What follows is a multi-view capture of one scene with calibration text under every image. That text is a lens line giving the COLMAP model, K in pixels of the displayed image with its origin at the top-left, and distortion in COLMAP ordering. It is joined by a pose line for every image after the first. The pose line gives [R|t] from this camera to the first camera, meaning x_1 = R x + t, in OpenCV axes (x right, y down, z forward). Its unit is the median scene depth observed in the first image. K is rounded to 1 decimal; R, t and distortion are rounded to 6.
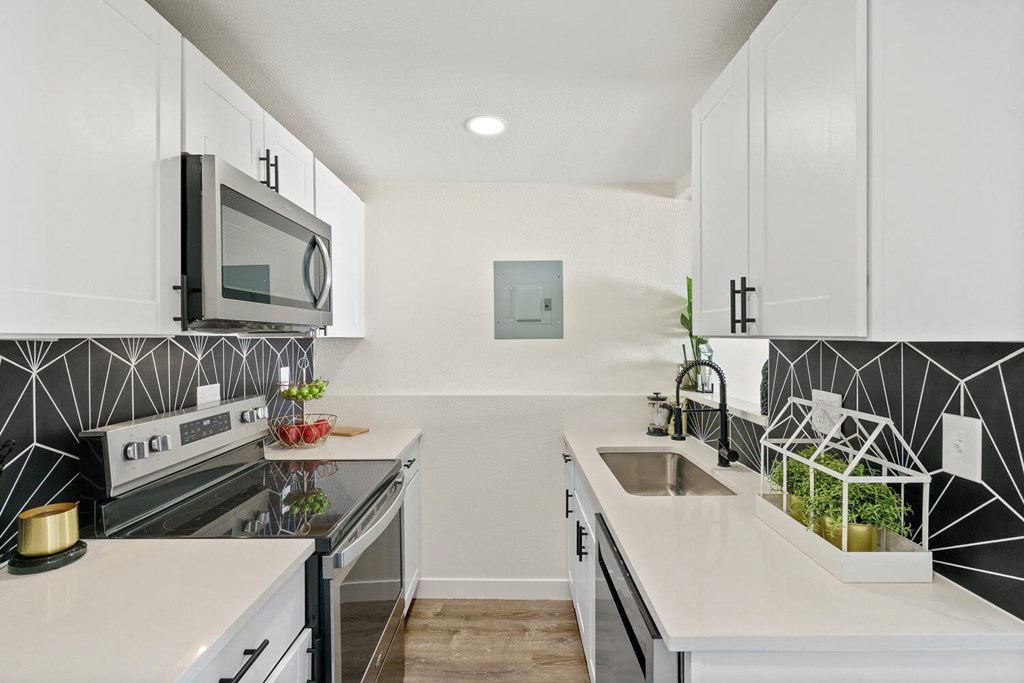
lens RADIAL K [[466.1, 0, 507.9], [0, 466.1, 338.7], [0, 0, 1]] dist [-0.001659, 0.000362]
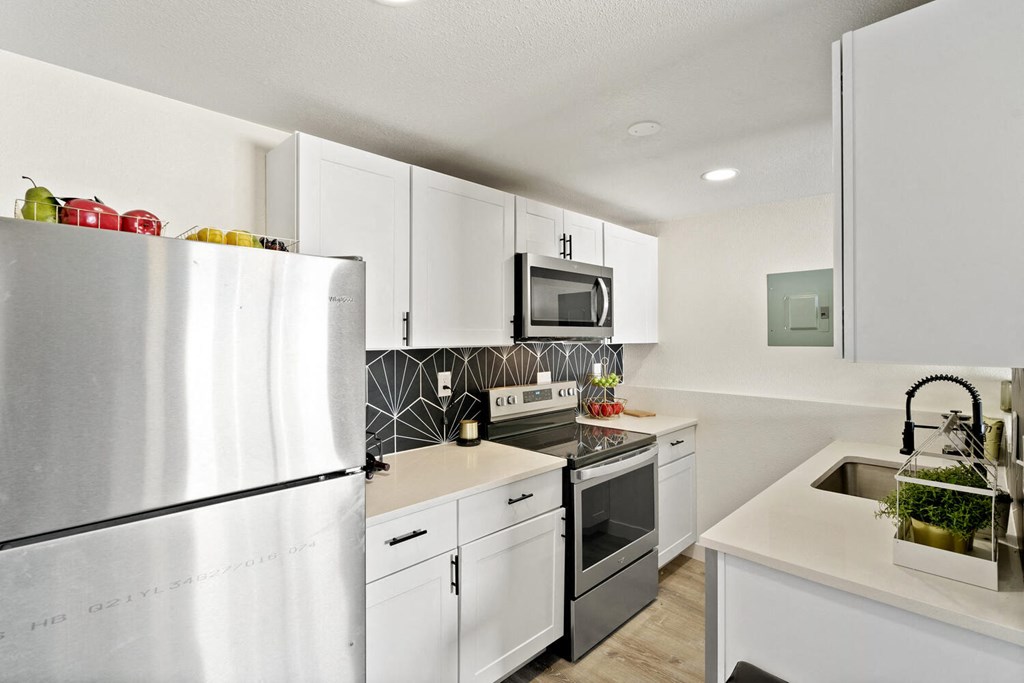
lens RADIAL K [[466.1, 0, 507.9], [0, 466.1, 338.7], [0, 0, 1]] dist [-0.001659, 0.000362]
pose [[0.706828, 0.004879, -0.707369, 0.486635], [-0.002444, 0.999987, 0.004455, -0.030362], [0.707382, -0.001420, 0.706830, -0.304364]]
